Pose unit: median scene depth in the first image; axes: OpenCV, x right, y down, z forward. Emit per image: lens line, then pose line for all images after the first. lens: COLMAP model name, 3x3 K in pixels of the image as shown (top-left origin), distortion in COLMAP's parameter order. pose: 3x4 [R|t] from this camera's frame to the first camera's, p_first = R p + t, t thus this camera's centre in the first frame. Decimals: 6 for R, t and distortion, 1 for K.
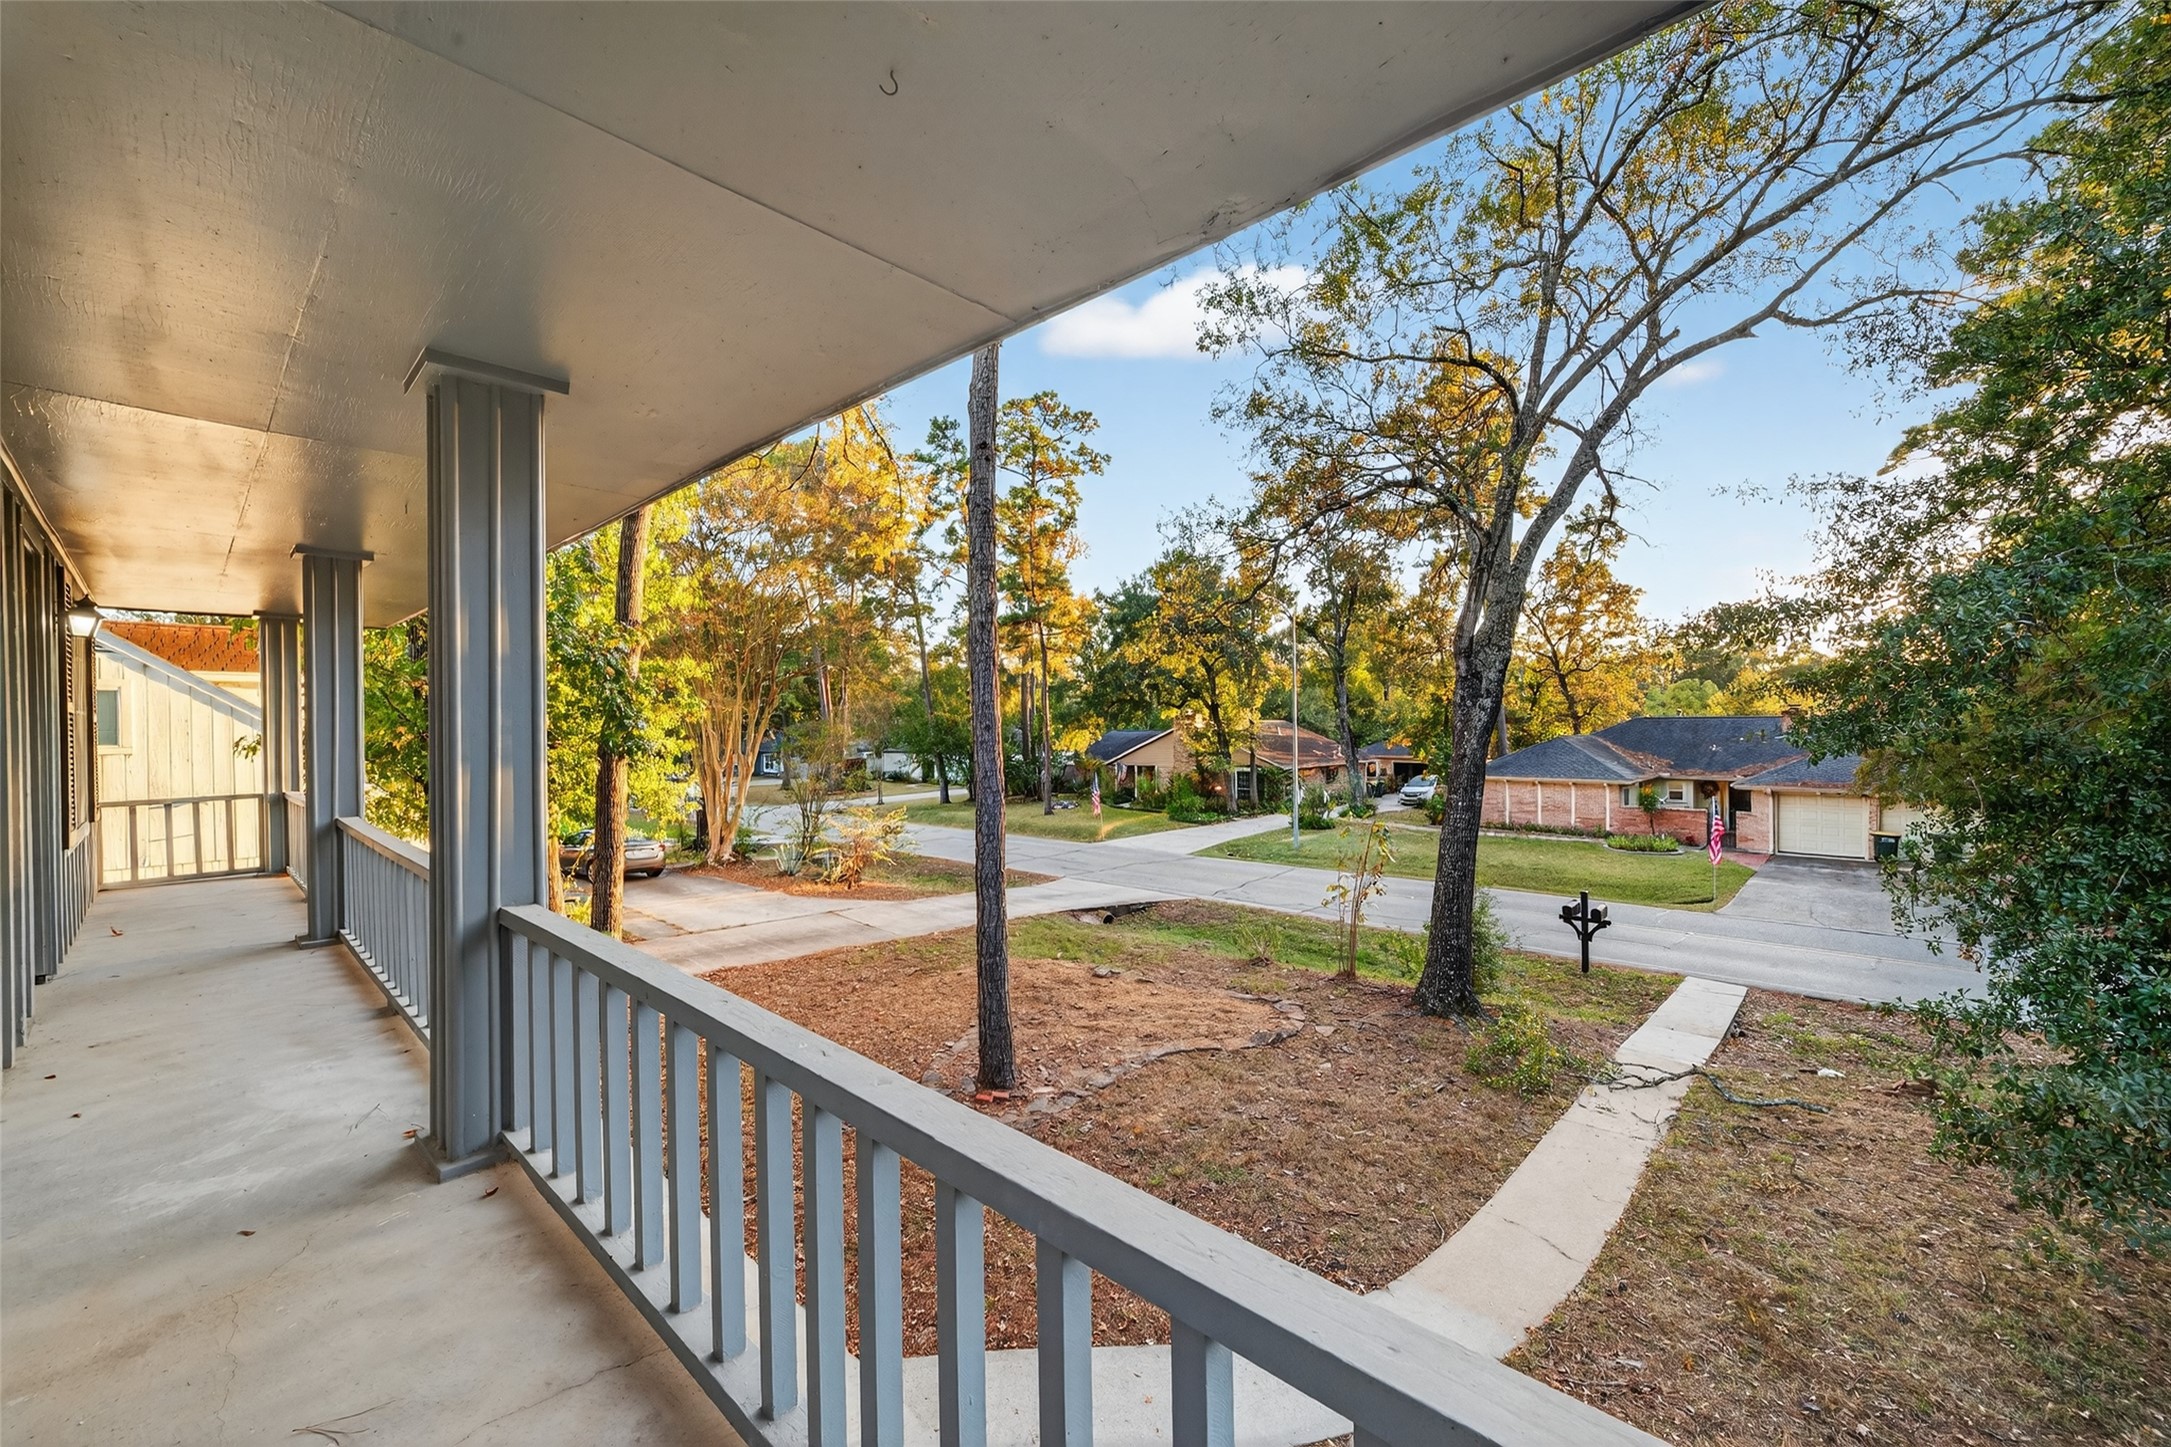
lens RADIAL K [[865.0, 0, 1087.2], [0, 865.0, 721.1], [0, 0, 1]] dist [0.002249, 0.000978]
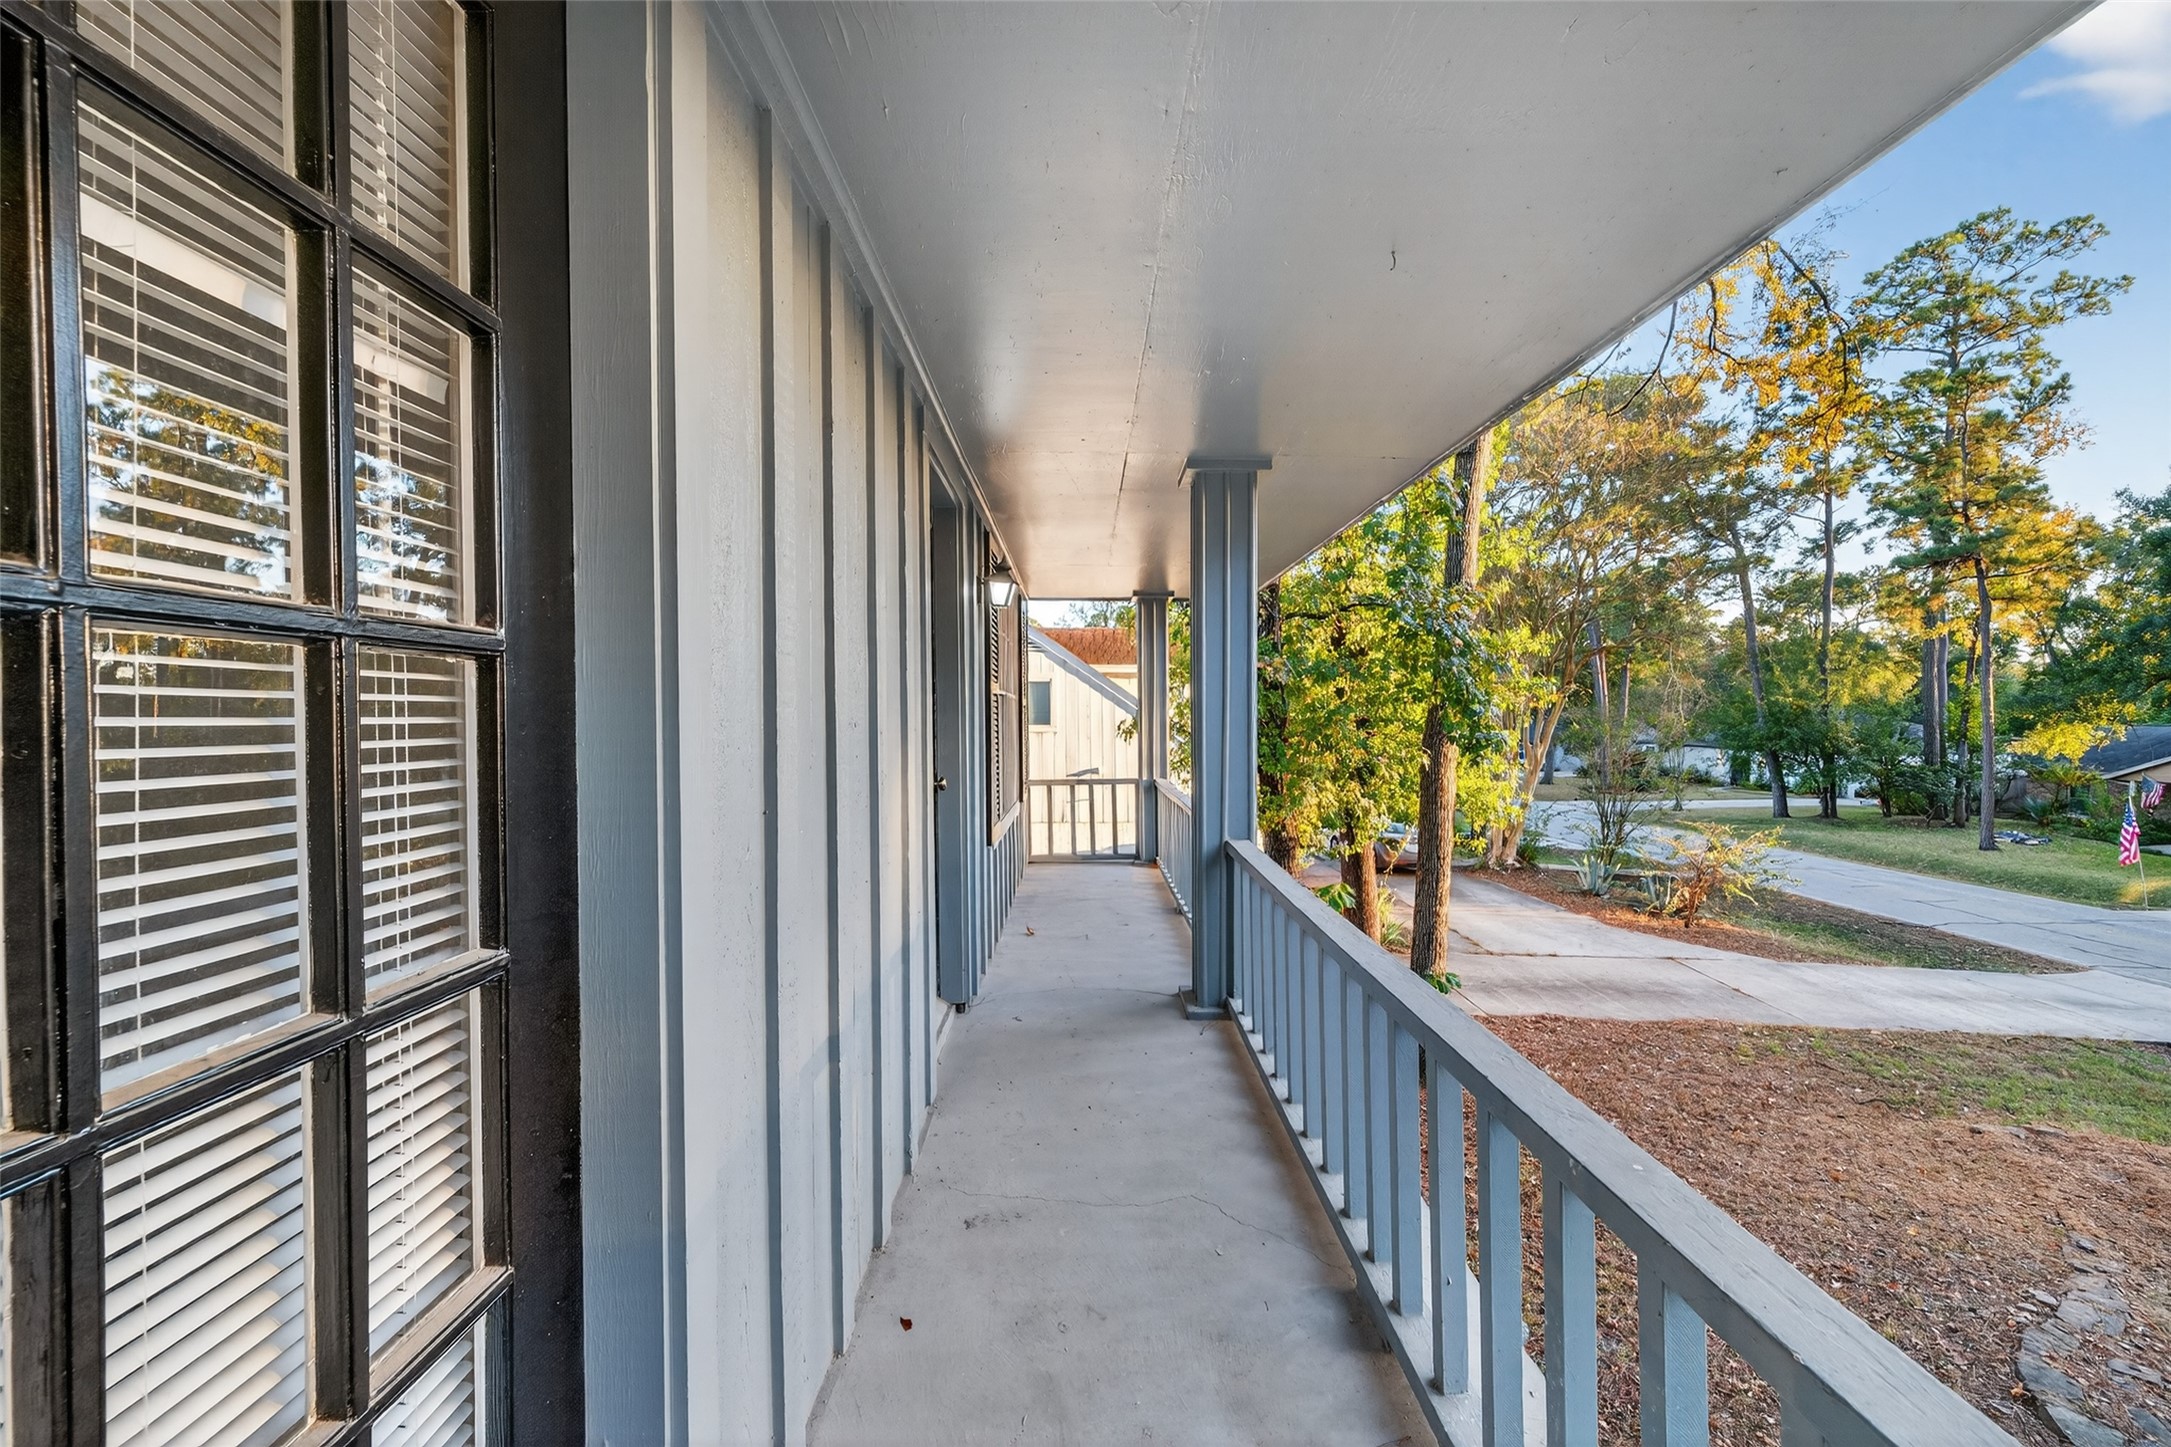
lens RADIAL K [[865.0, 0, 1086.3], [0, 865.0, 718.2], [0, 0, 1]] dist [0.002249, 0.000978]
pose [[0.691762, 0.013437, -0.722001, -0.078954], [-0.003936, 0.999882, 0.014837, 0.000131], [0.722115, -0.007422, 0.691733, 0.077771]]
